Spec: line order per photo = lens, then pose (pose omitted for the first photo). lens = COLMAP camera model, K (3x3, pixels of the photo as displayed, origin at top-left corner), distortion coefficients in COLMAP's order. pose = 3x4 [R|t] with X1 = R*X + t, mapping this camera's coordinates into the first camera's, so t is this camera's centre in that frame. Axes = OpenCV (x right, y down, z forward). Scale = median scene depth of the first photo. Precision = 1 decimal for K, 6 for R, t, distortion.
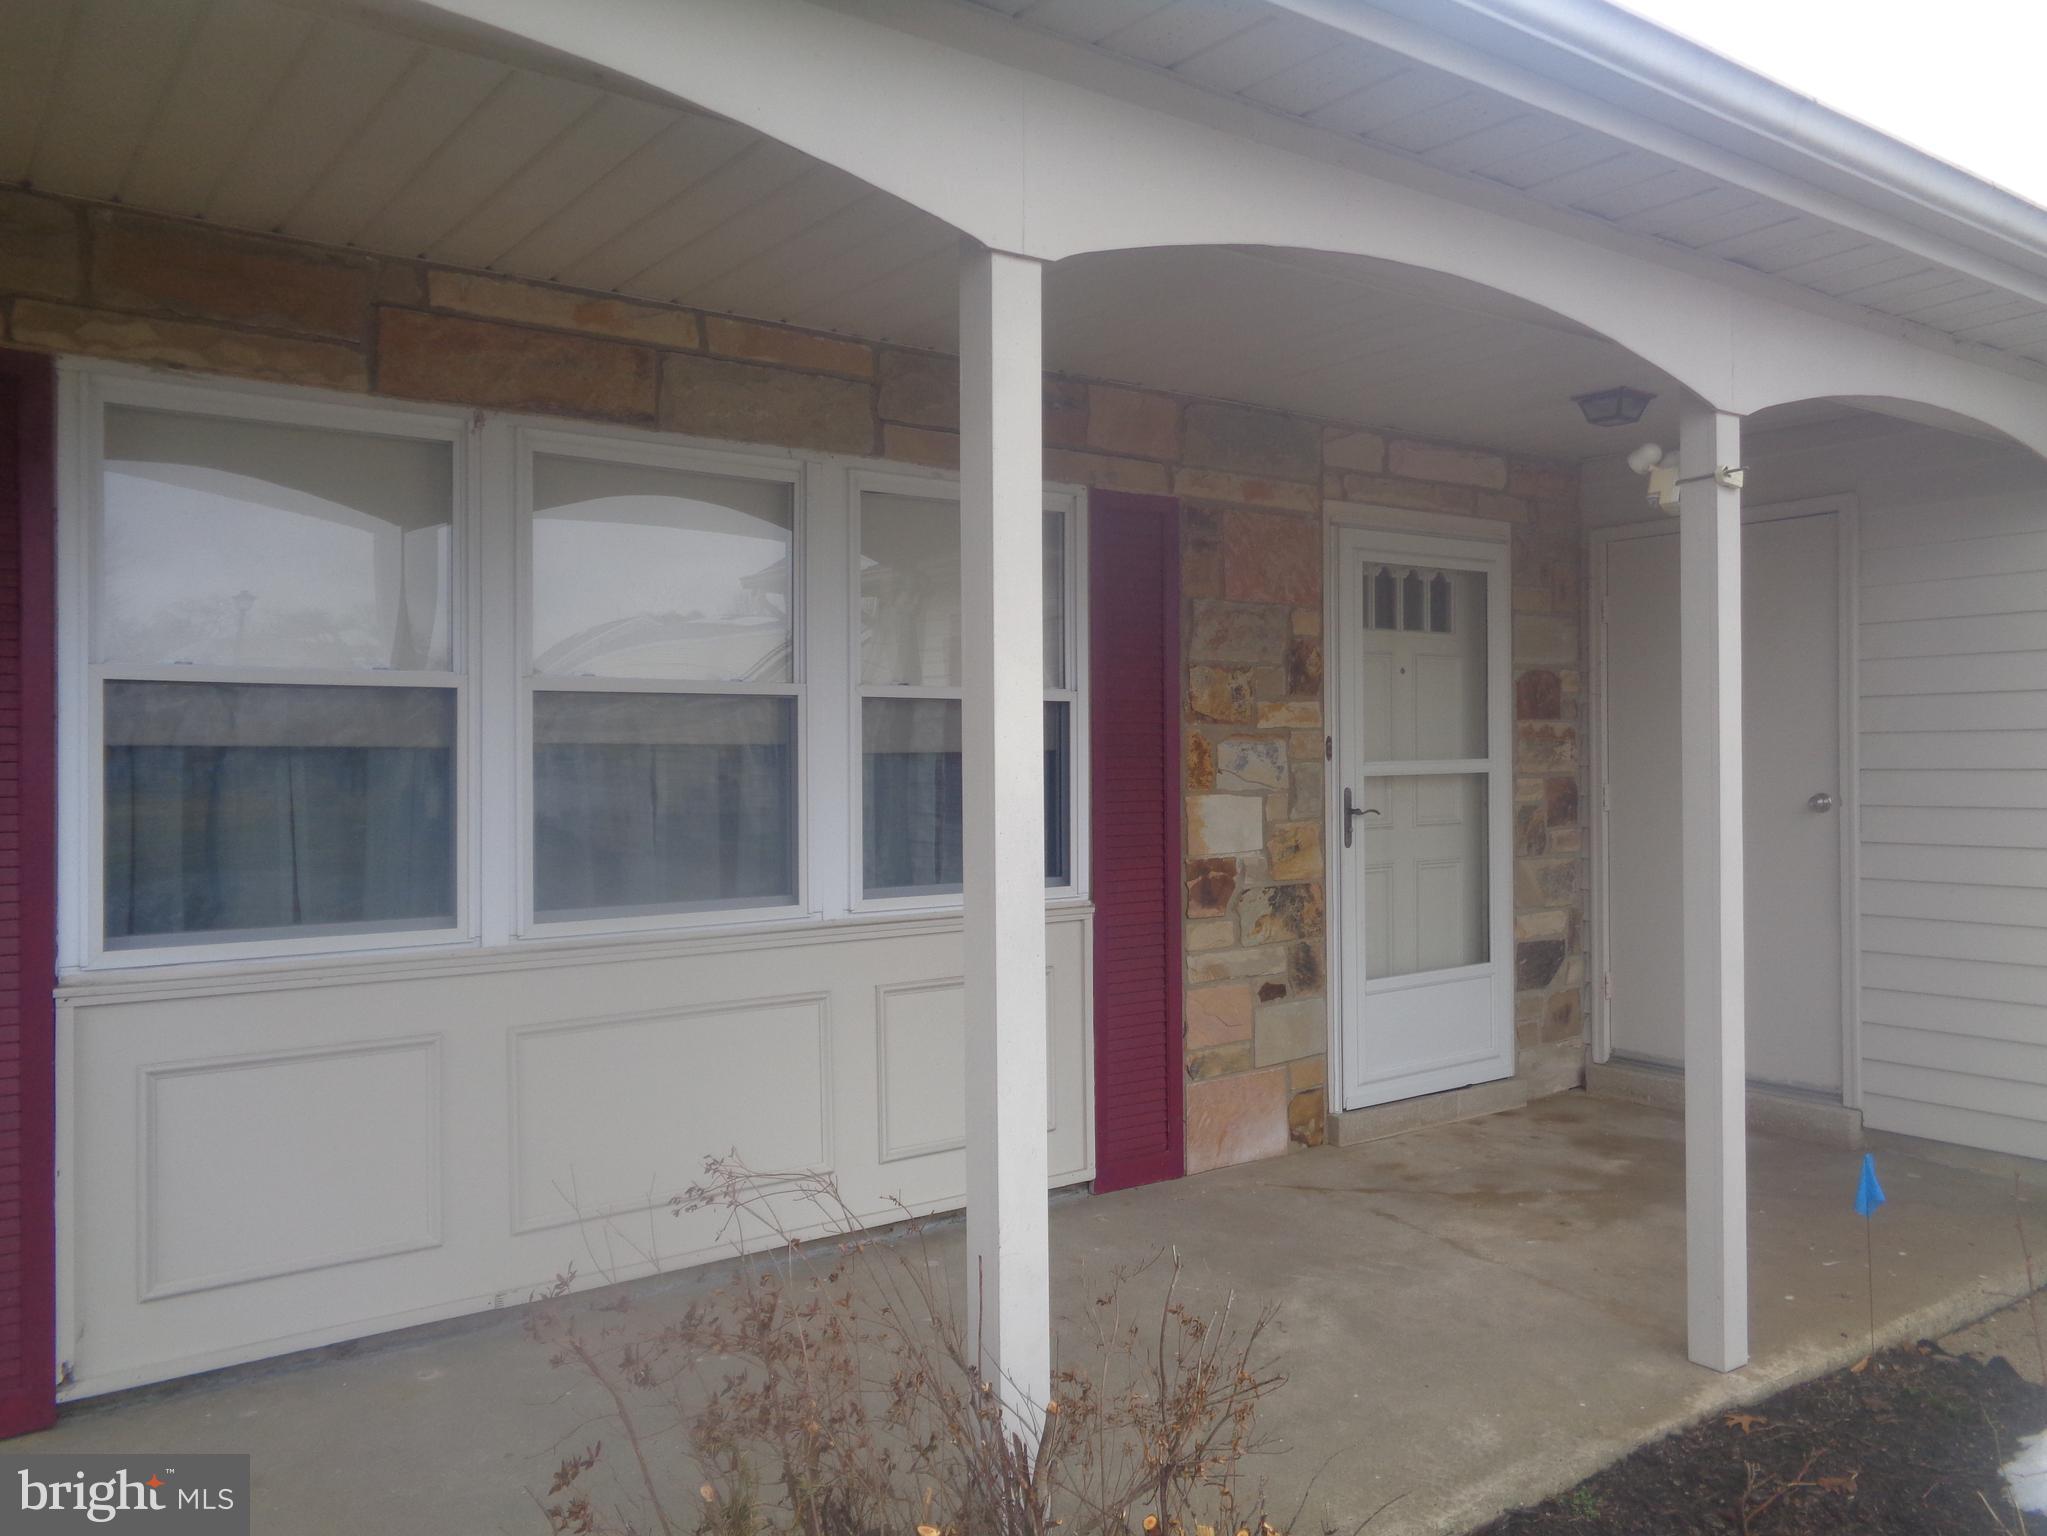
lens RADIAL K [[1564.8, 0, 1072.5], [0, 1564.8, 765.6], [0, 0, 1]] dist [0.060424, -0.026895]
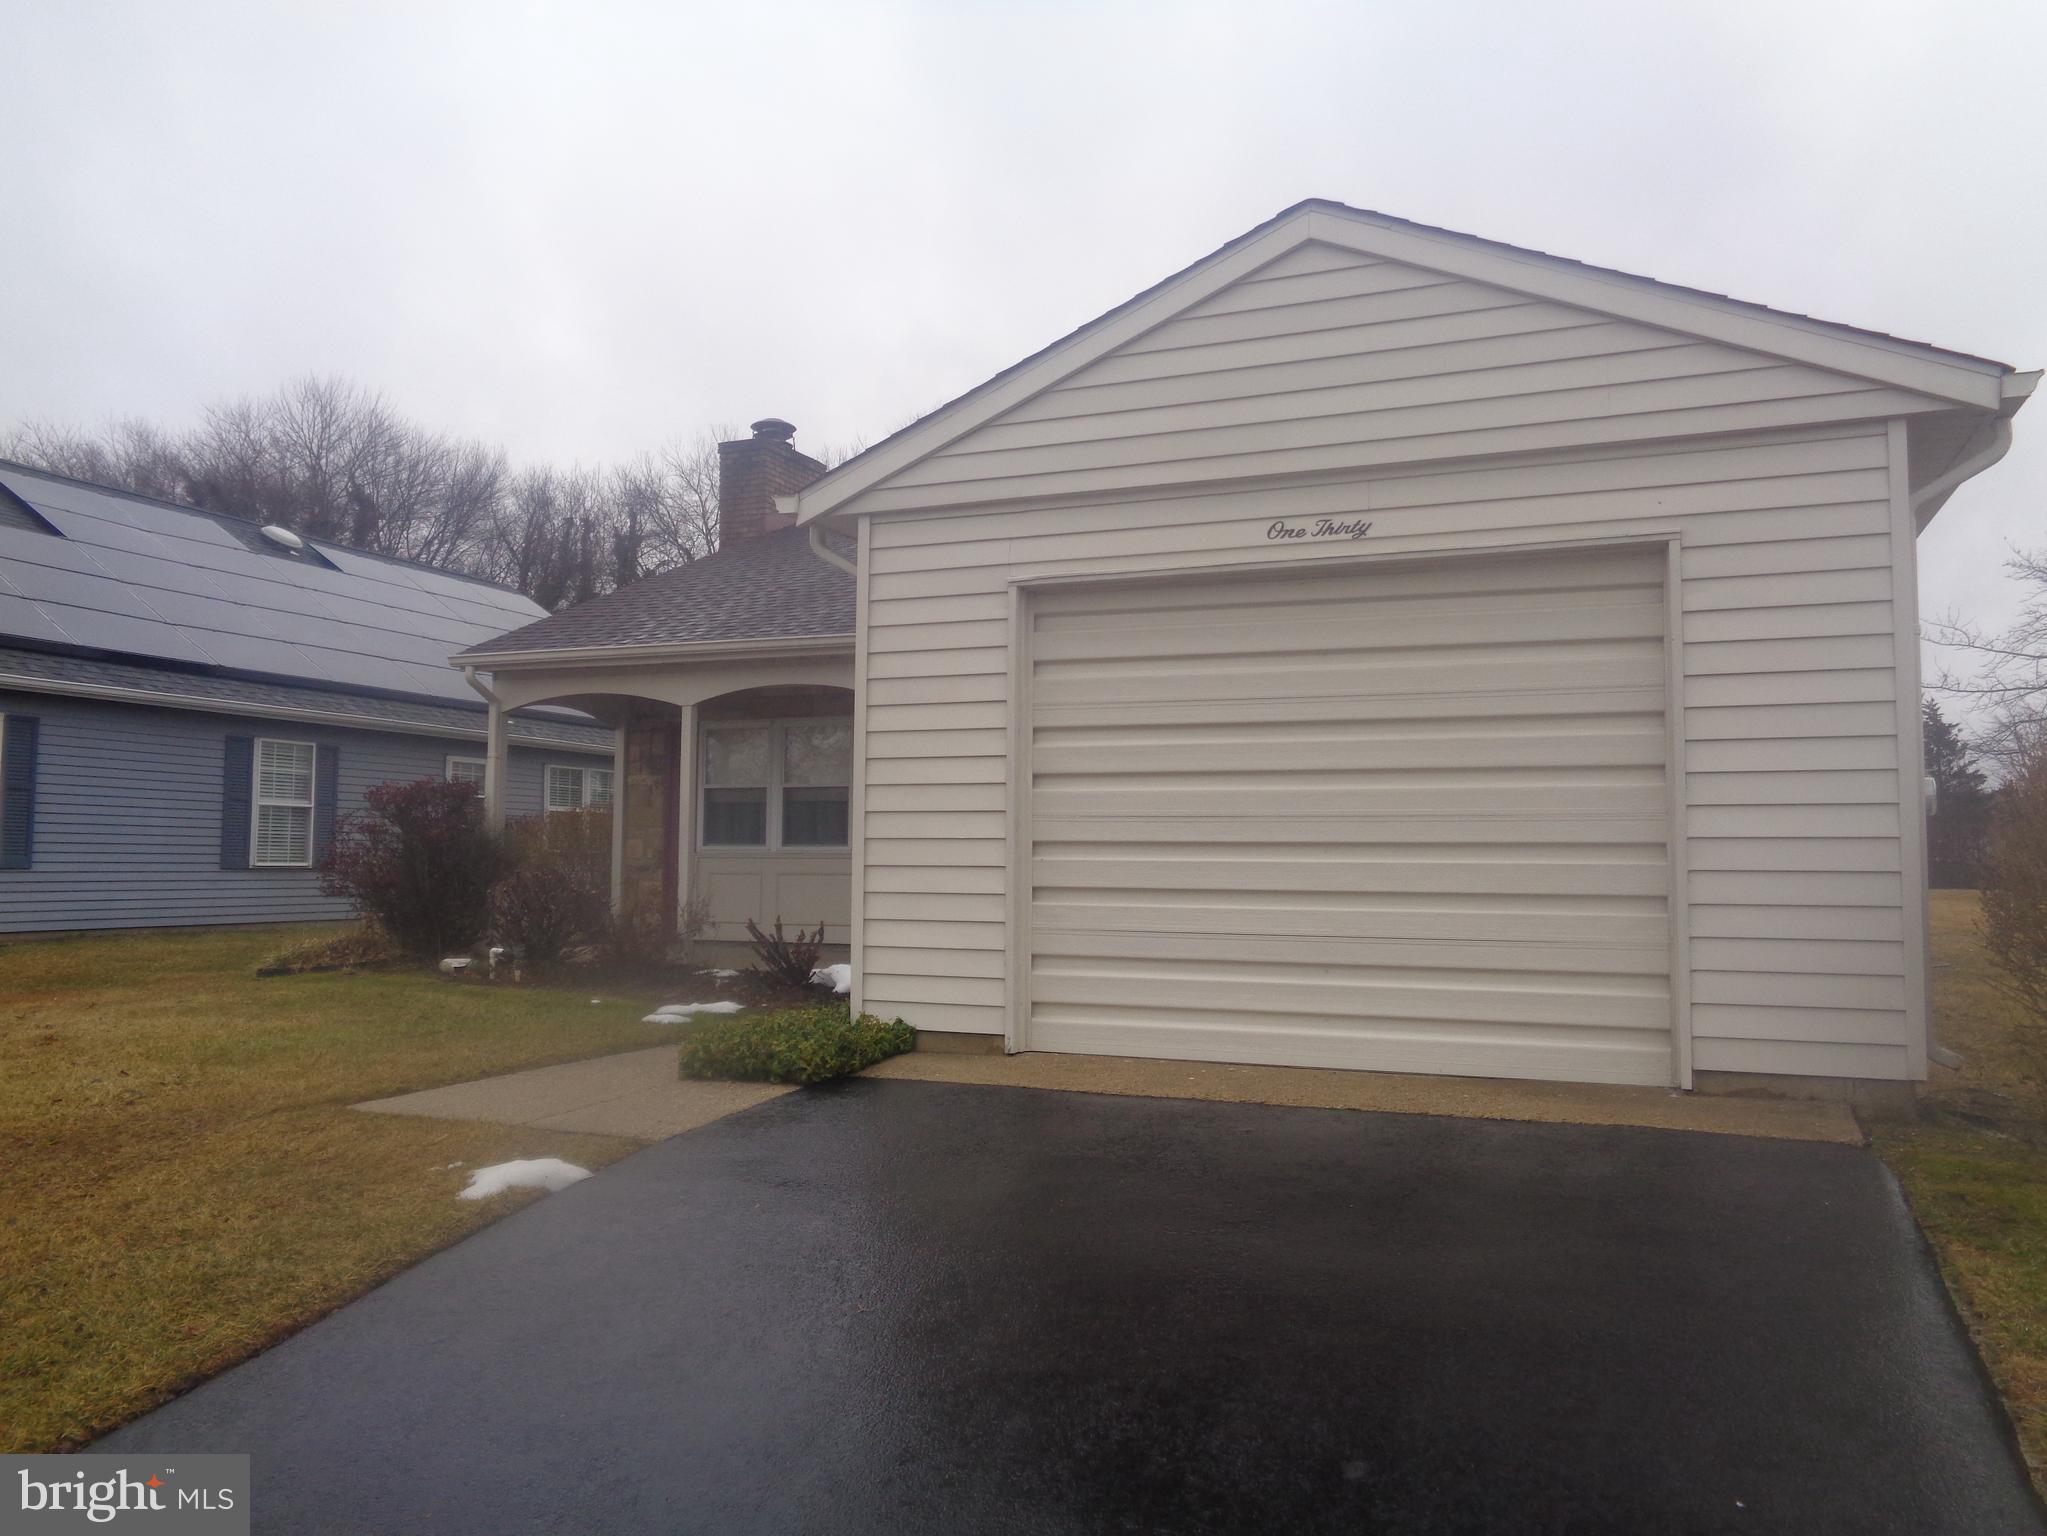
lens RADIAL K [[1564.8, 0, 1009.5], [0, 1564.8, 800.0], [0, 0, 1]] dist [0.060424, -0.026895]
pose [[0.509378, -0.022458, -0.860250, 2.318321], [-0.019064, 0.999120, -0.037372, 0.083446], [0.860332, 0.035436, 0.508501, -0.345814]]
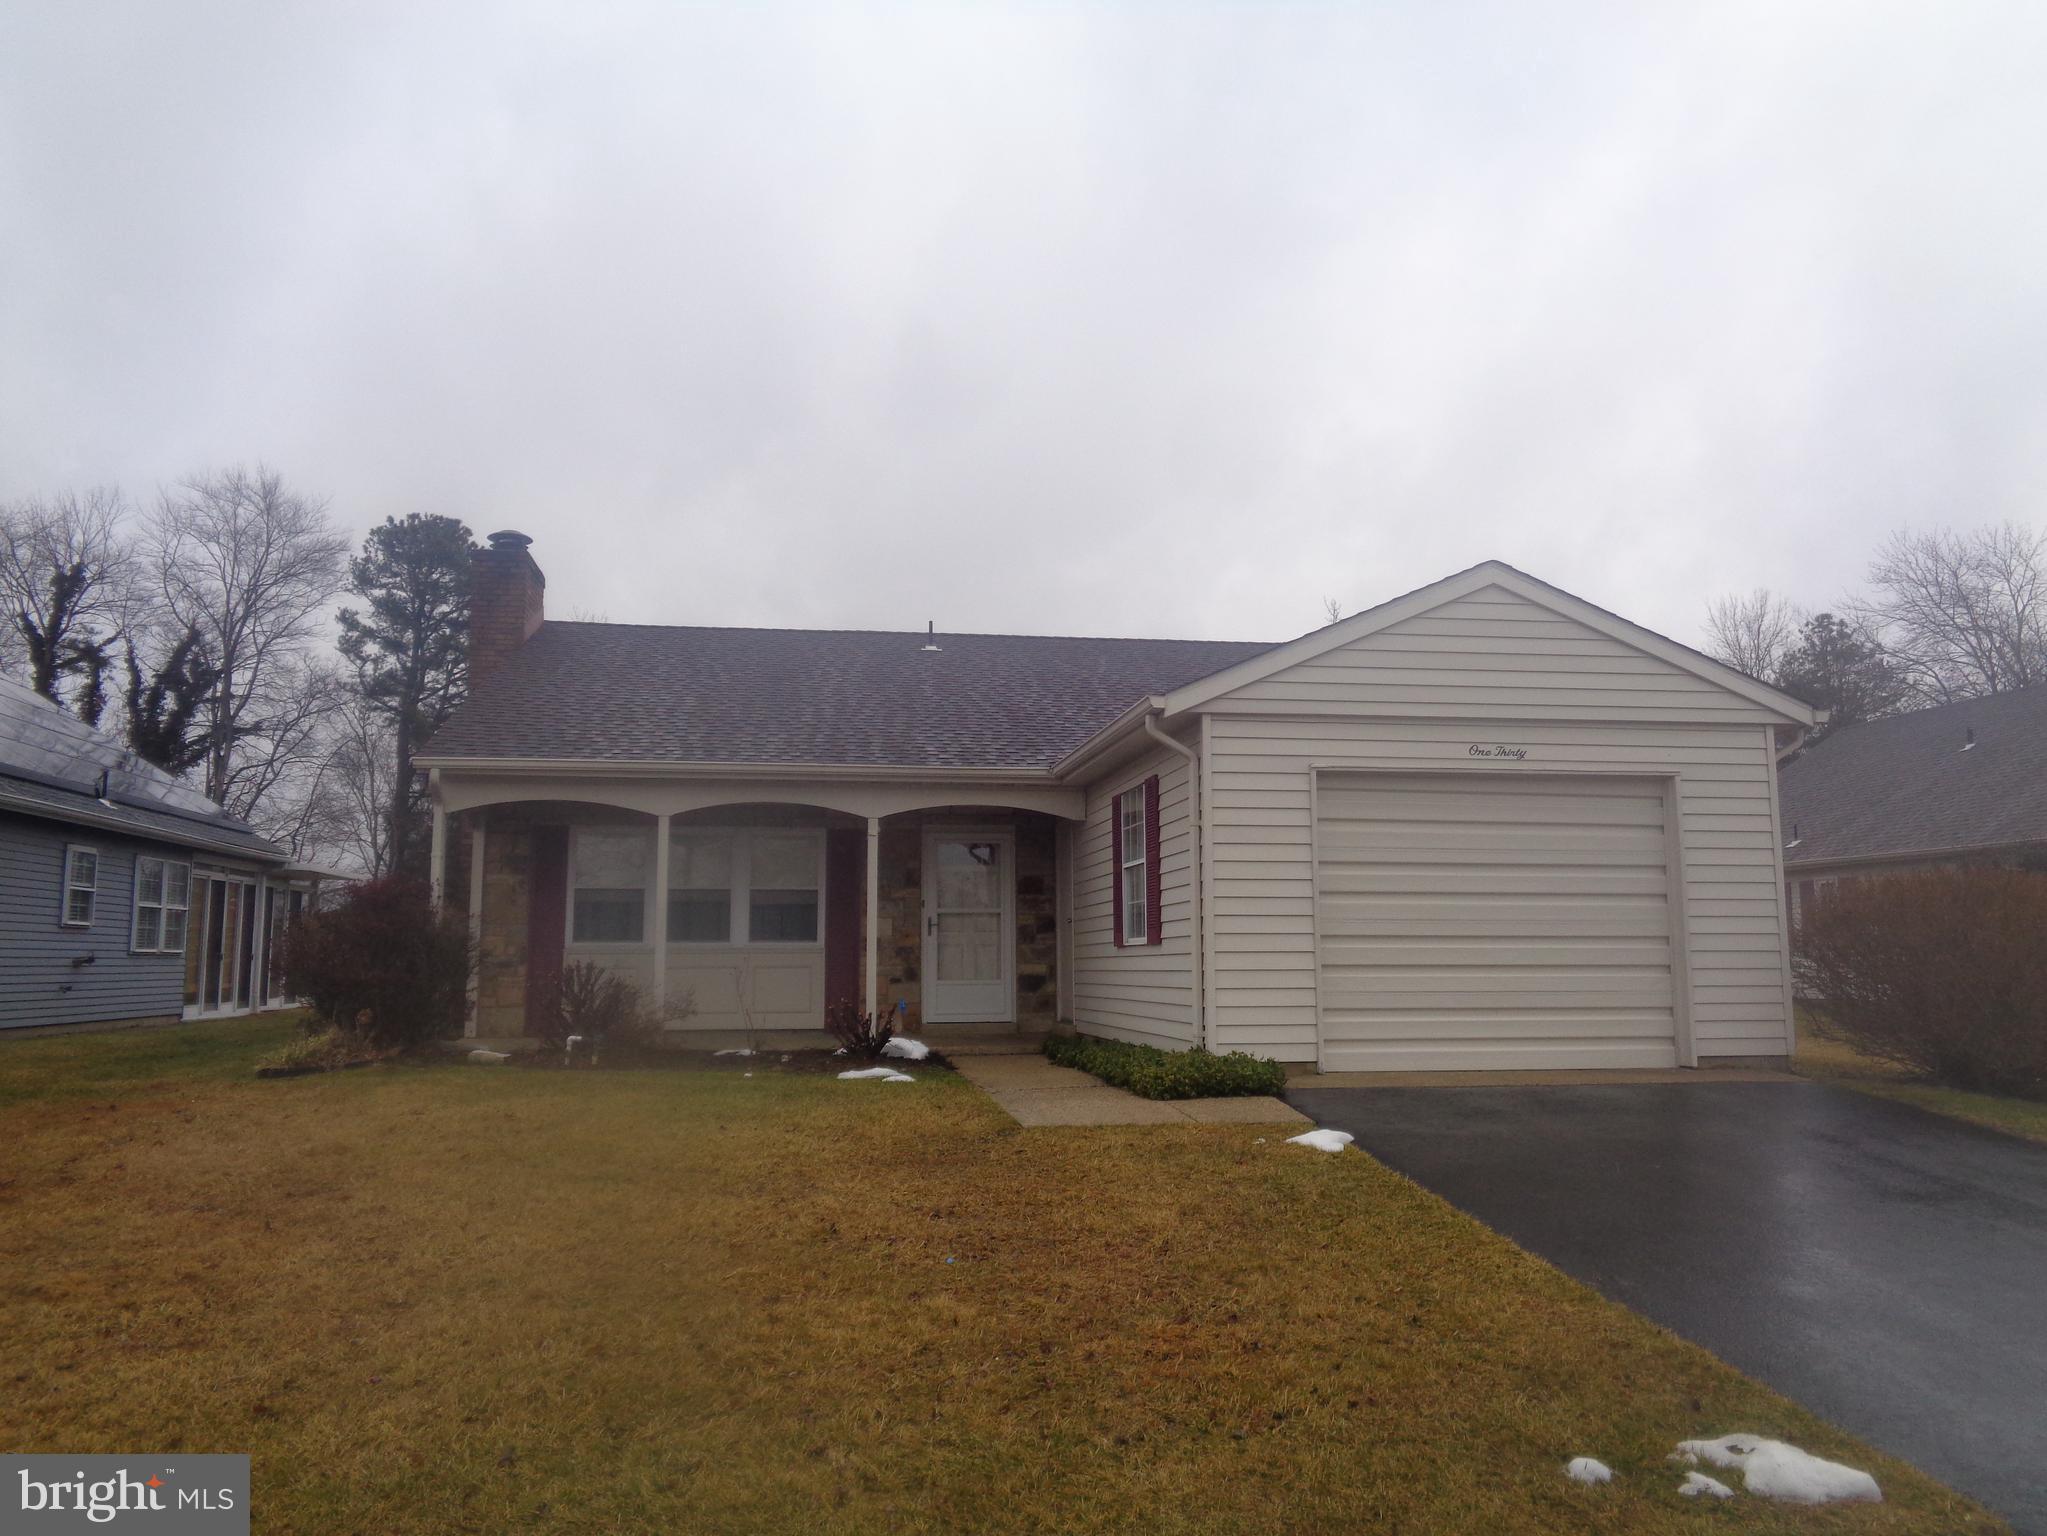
lens RADIAL K [[1564.8, 0, 1049.6], [0, 1564.8, 822.0], [0, 0, 1]] dist [0.060424, -0.026895]
pose [[0.886345, -0.036078, -0.461618, 1.825065], [-0.008291, 0.995563, -0.093728, 0.115667], [0.462951, 0.086903, 0.882113, -1.631620]]
